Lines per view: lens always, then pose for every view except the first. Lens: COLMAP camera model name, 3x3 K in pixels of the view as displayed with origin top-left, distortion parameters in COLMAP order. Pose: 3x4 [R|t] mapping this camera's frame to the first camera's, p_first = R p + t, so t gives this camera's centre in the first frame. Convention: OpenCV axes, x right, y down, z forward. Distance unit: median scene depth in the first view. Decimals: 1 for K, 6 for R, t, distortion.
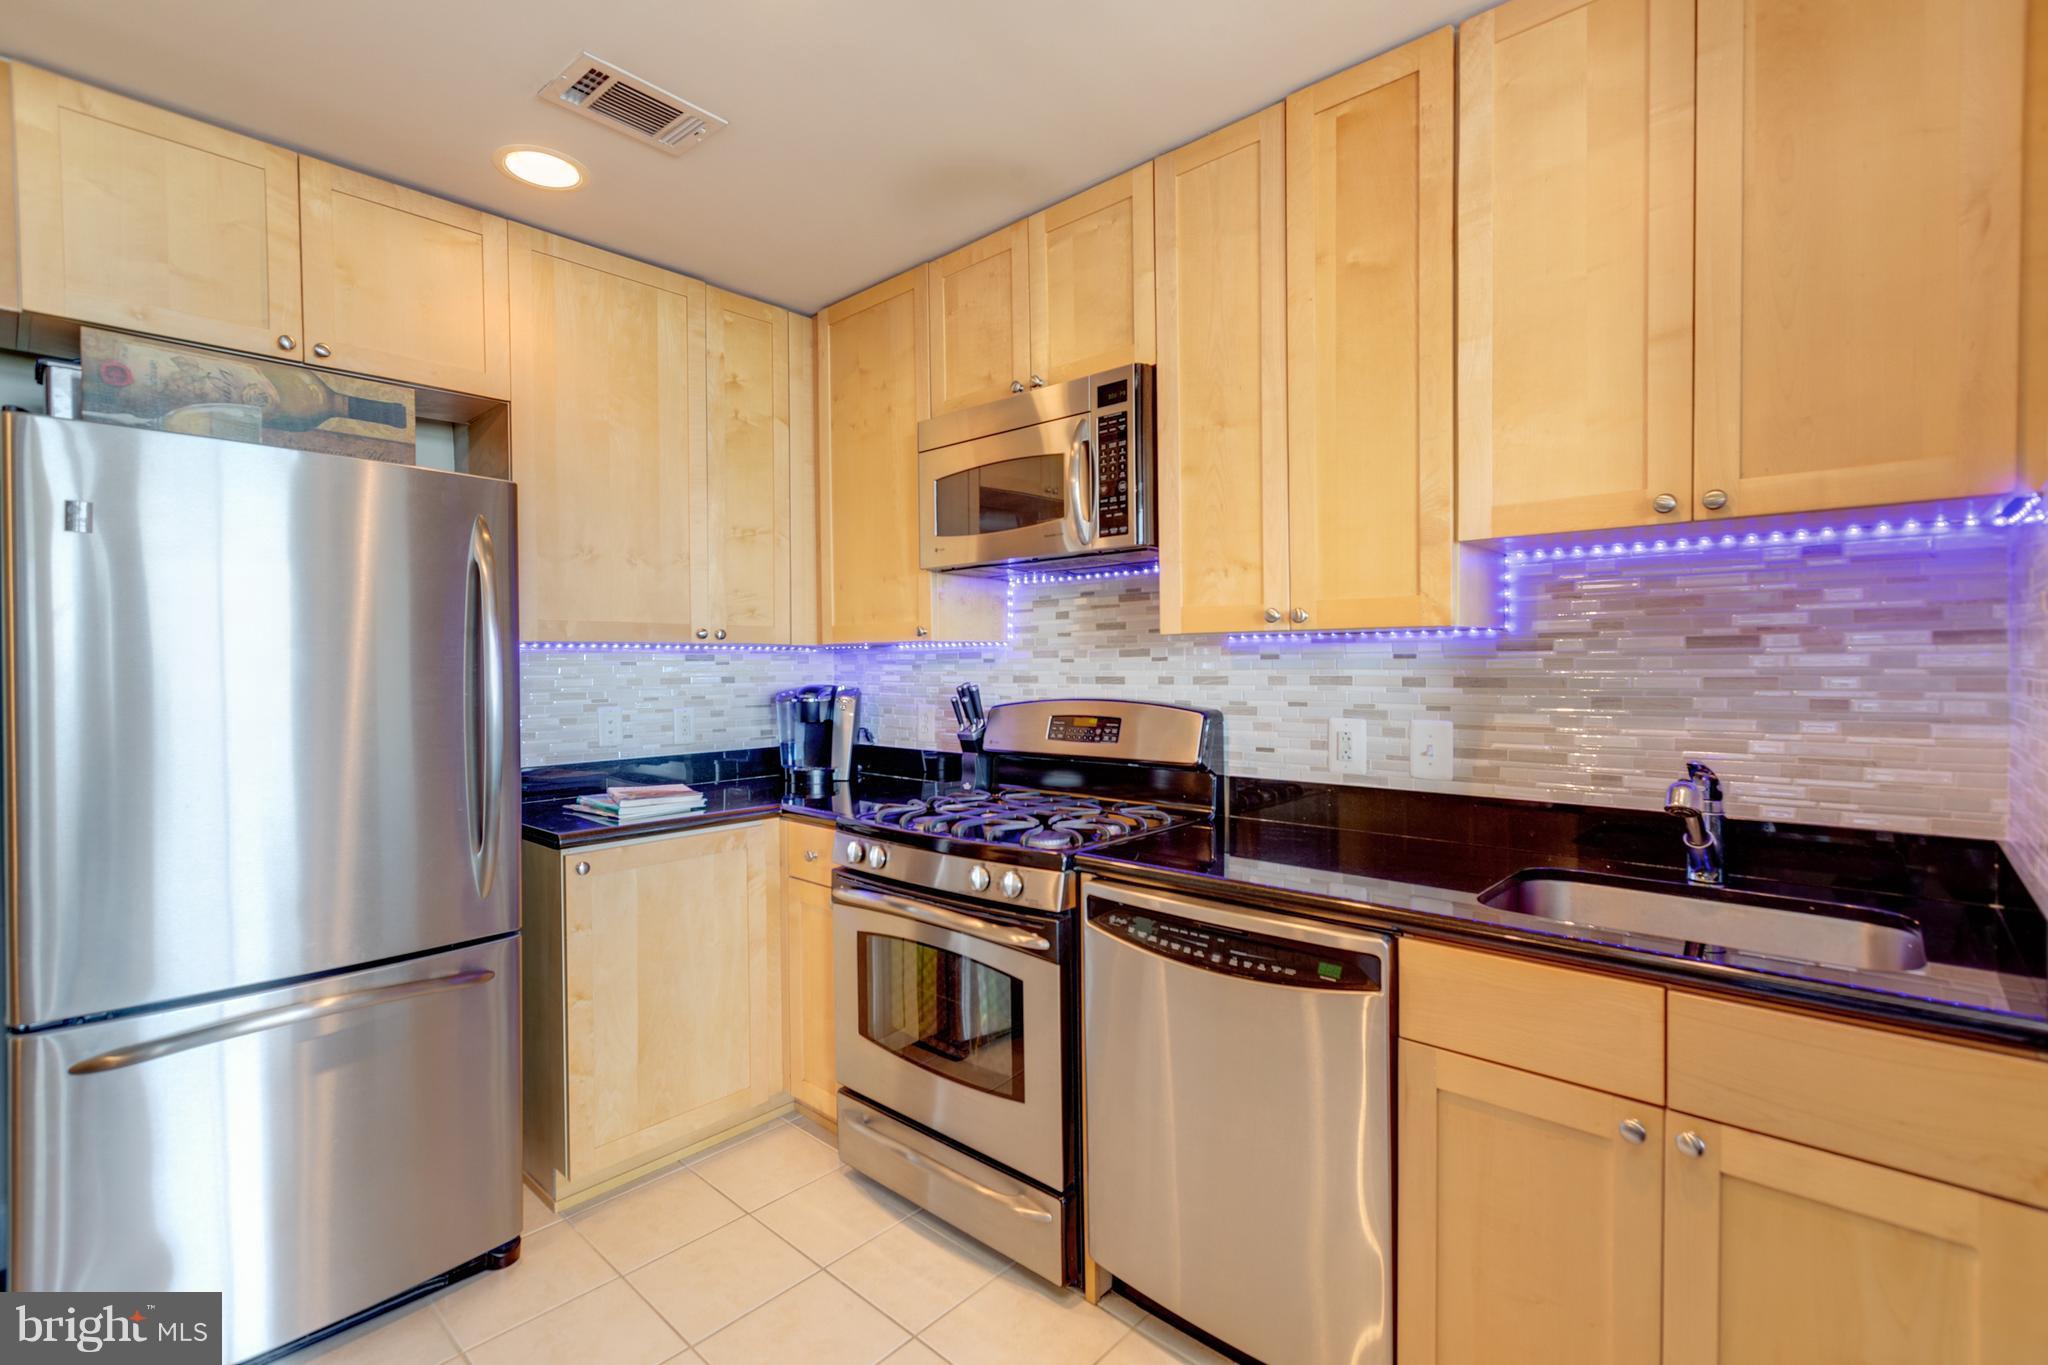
lens RADIAL K [[919.1, 0, 1024.8], [0, 919.1, 676.6], [0, 0, 1]] dist [0.003517, 0.000011]
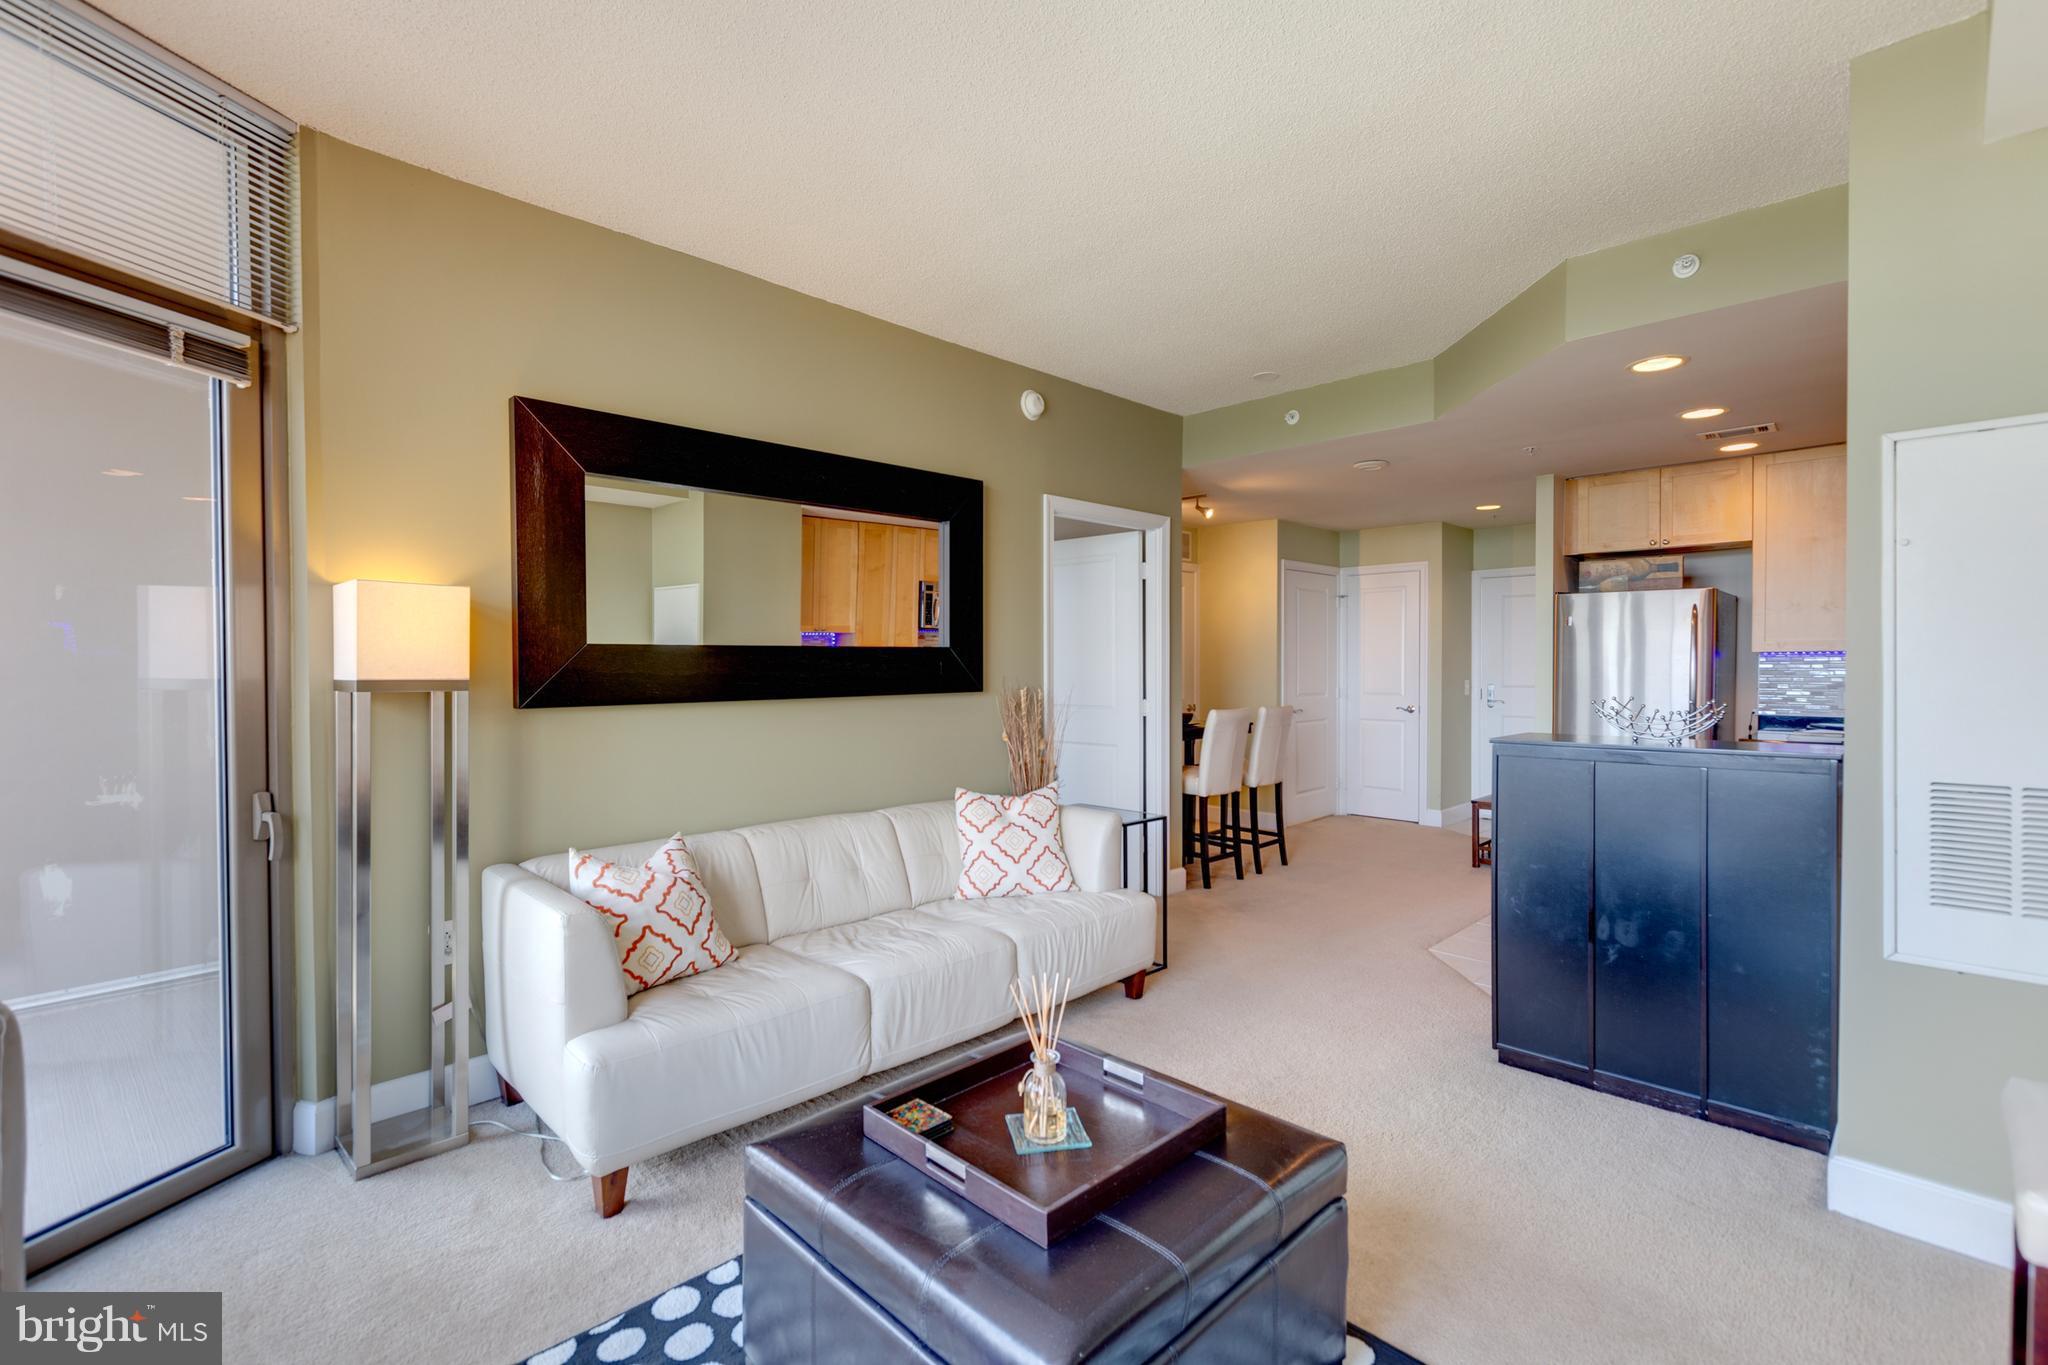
lens RADIAL K [[919.1, 0, 1024.0], [0, 919.1, 680.2], [0, 0, 1]] dist [0.003517, 0.000011]
pose [[-0.043809, 0.023881, -0.998754, 1.811285], [-0.011668, 0.999634, 0.024414, -0.006339], [0.998972, 0.012723, -0.043514, -0.649584]]
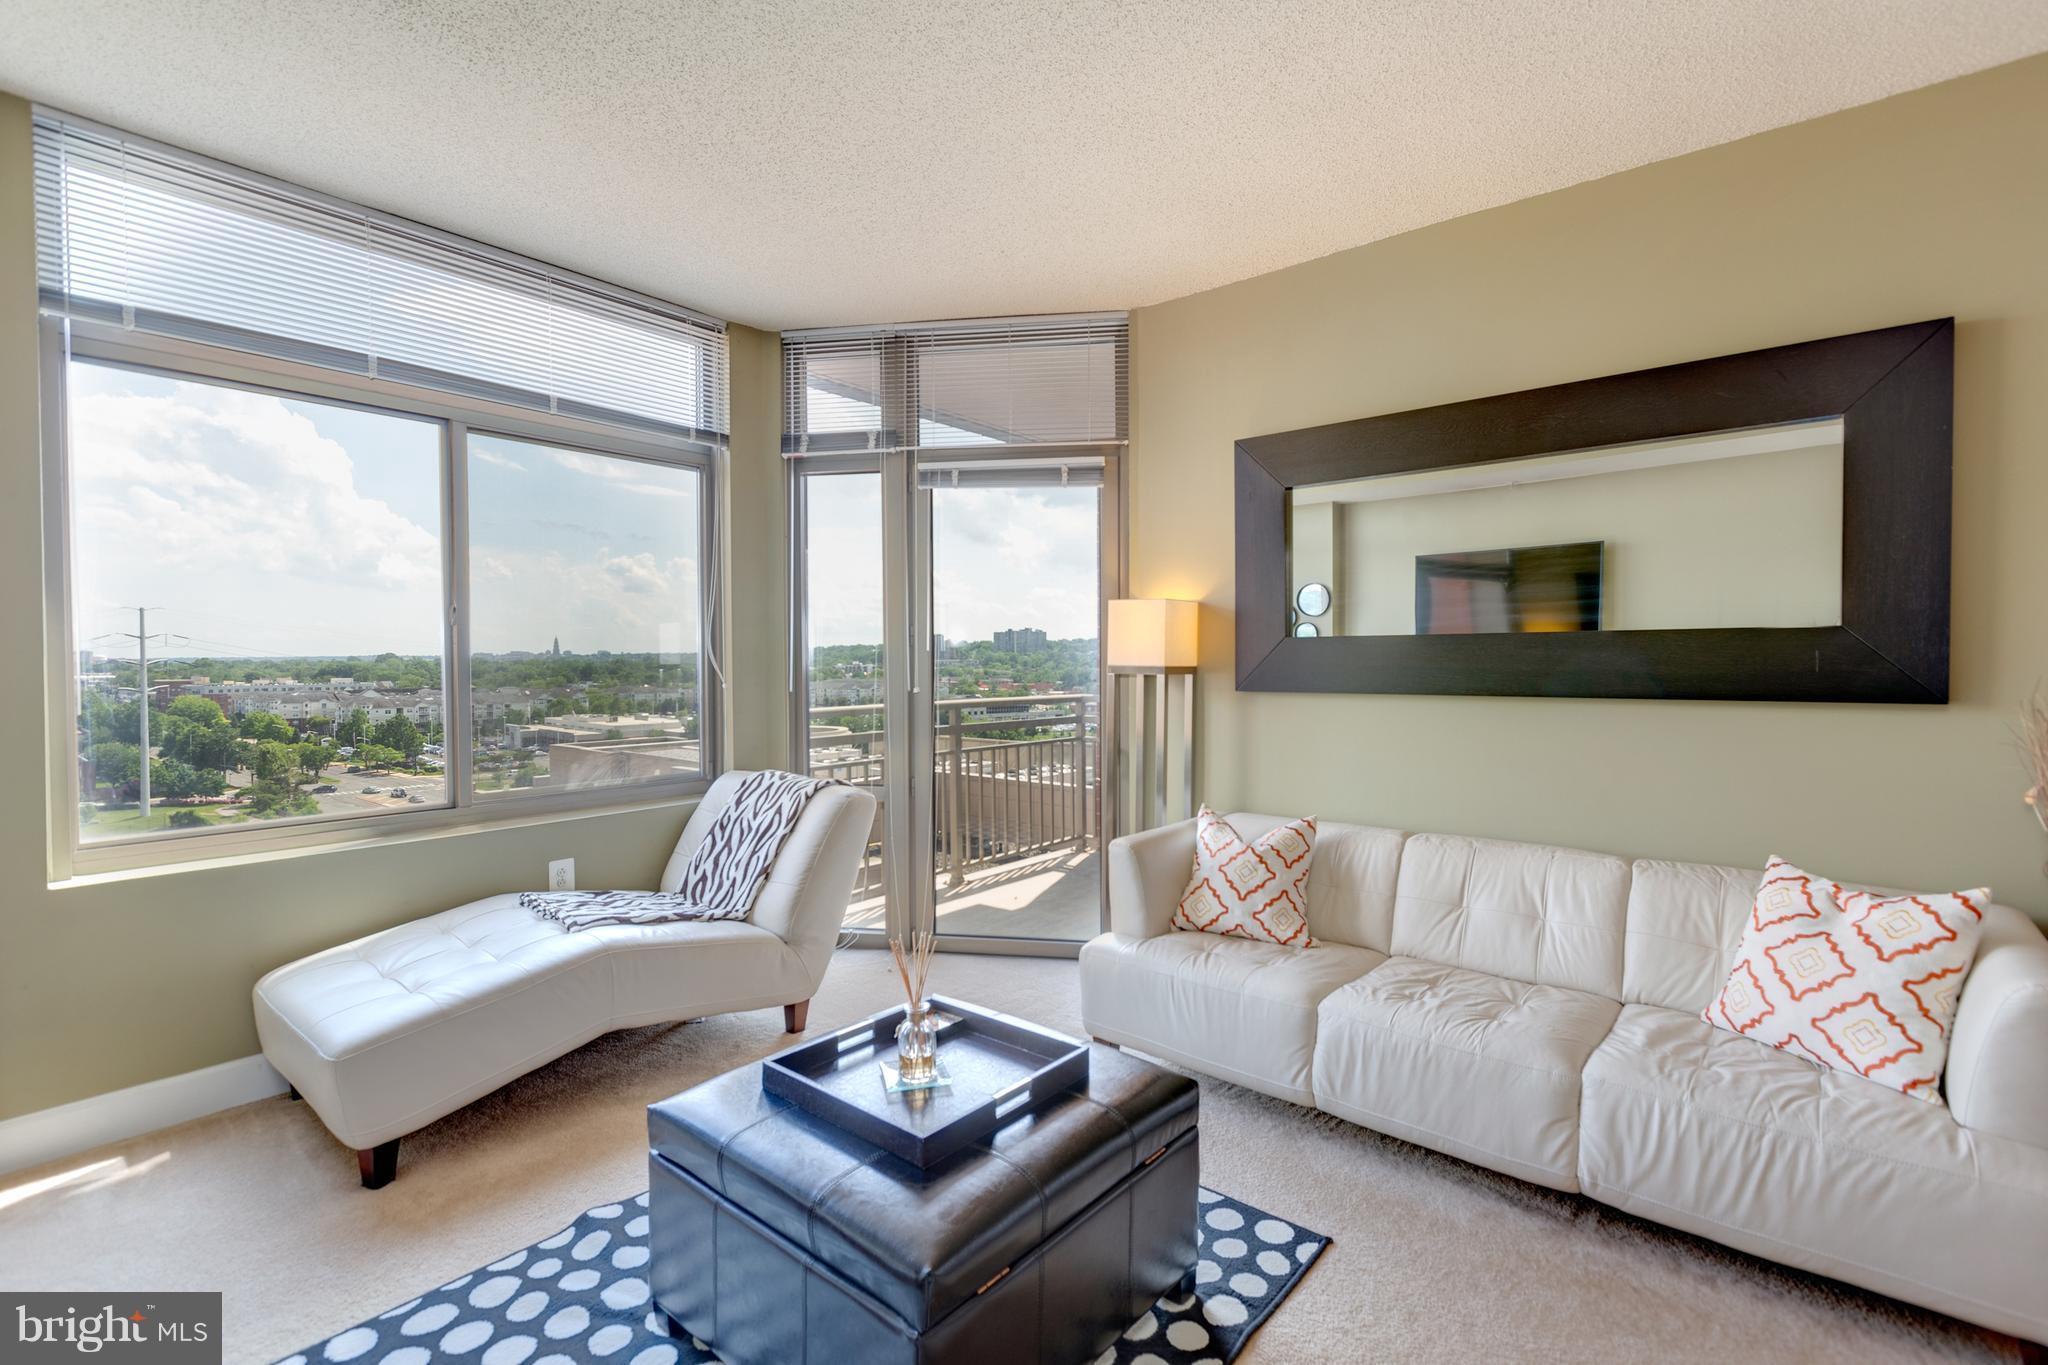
lens RADIAL K [[919.1, 0, 1022.7], [0, 919.1, 674.5], [0, 0, 1]] dist [0.003517, 0.000011]
pose [[-0.998745, 0.009755, -0.049115, 1.003101], [0.008123, 0.999412, 0.033303, -0.010915], [0.049411, 0.032862, -0.998238, 0.176651]]
